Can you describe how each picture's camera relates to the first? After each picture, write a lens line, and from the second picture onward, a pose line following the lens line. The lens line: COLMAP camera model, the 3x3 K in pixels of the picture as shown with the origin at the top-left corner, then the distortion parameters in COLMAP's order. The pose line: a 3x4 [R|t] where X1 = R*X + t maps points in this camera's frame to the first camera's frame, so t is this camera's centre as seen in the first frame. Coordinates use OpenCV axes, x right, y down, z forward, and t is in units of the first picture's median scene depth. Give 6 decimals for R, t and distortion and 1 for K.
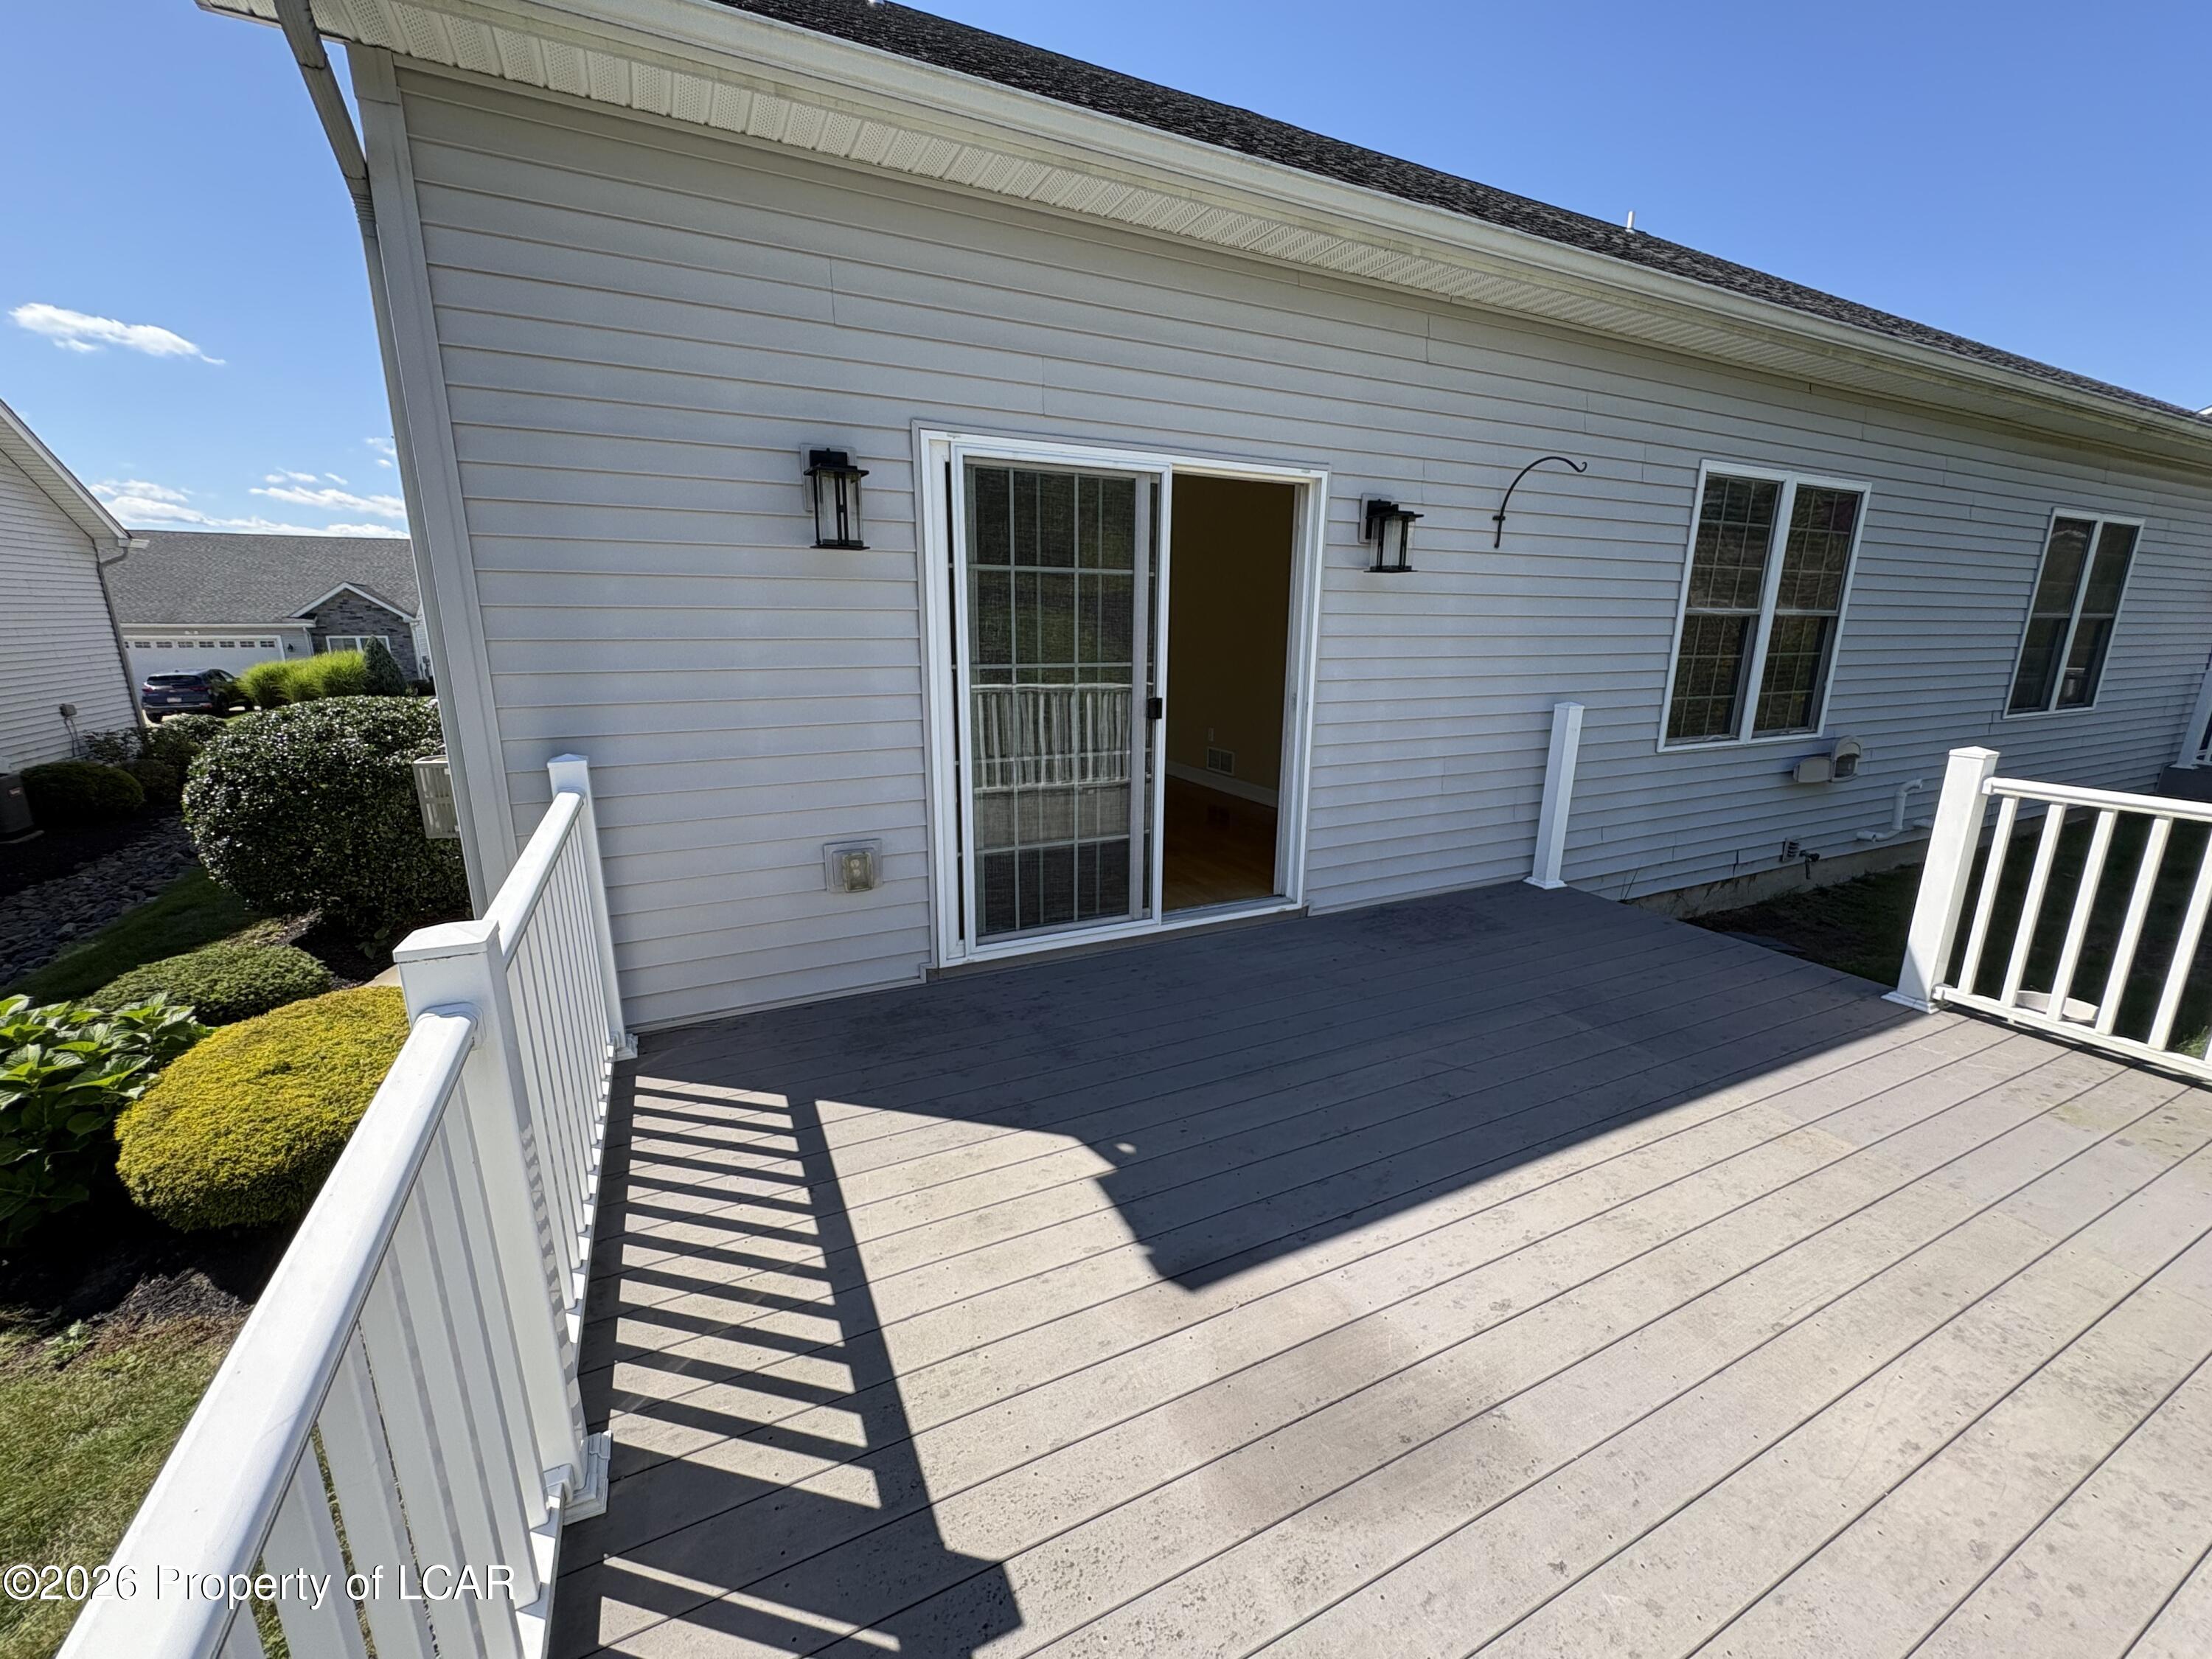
lens RADIAL K [[881.1, 0, 1104.5], [0, 881.1, 830.8], [0, 0, 1]] dist [-0.001181, 0.000606]
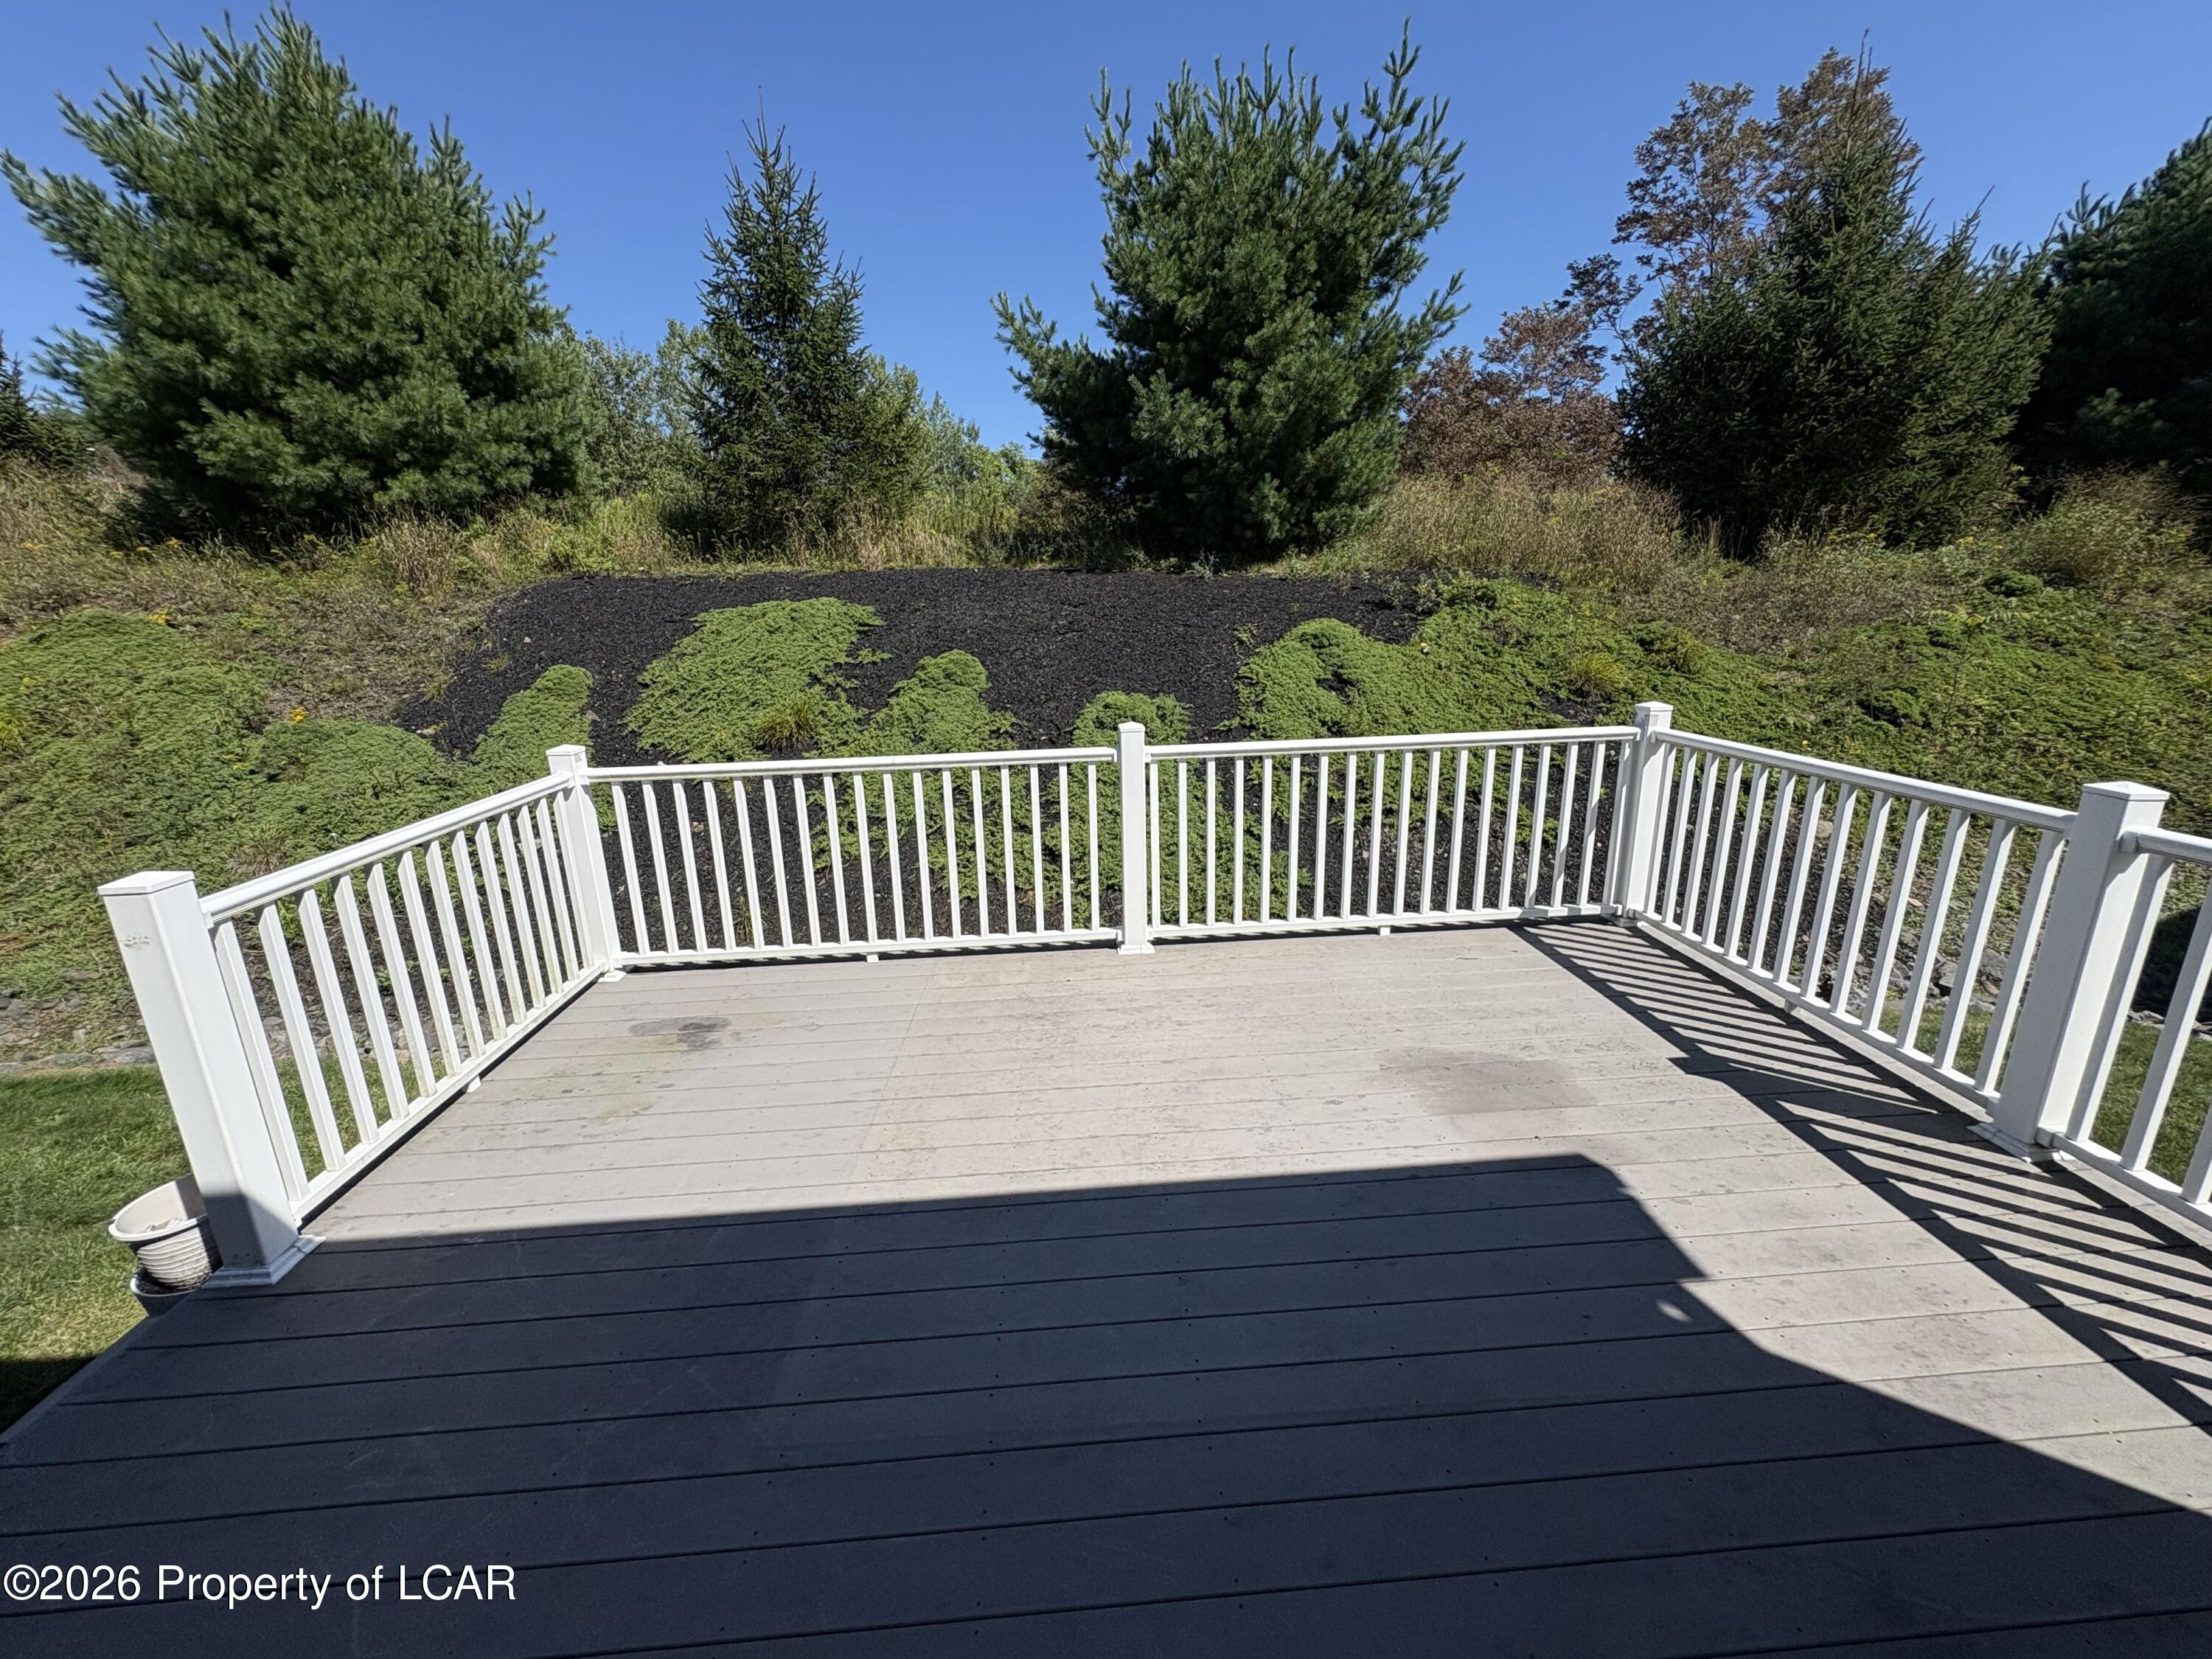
lens RADIAL K [[881.1, 0, 1111.6], [0, 881.1, 836.3], [0, 0, 1]] dist [-0.001181, 0.000606]
pose [[-0.923294, -0.081579, 0.375330, 0.264403], [0.109152, 0.881167, 0.460034, -0.478969], [-0.368257, 0.465714, -0.804672, 1.935879]]
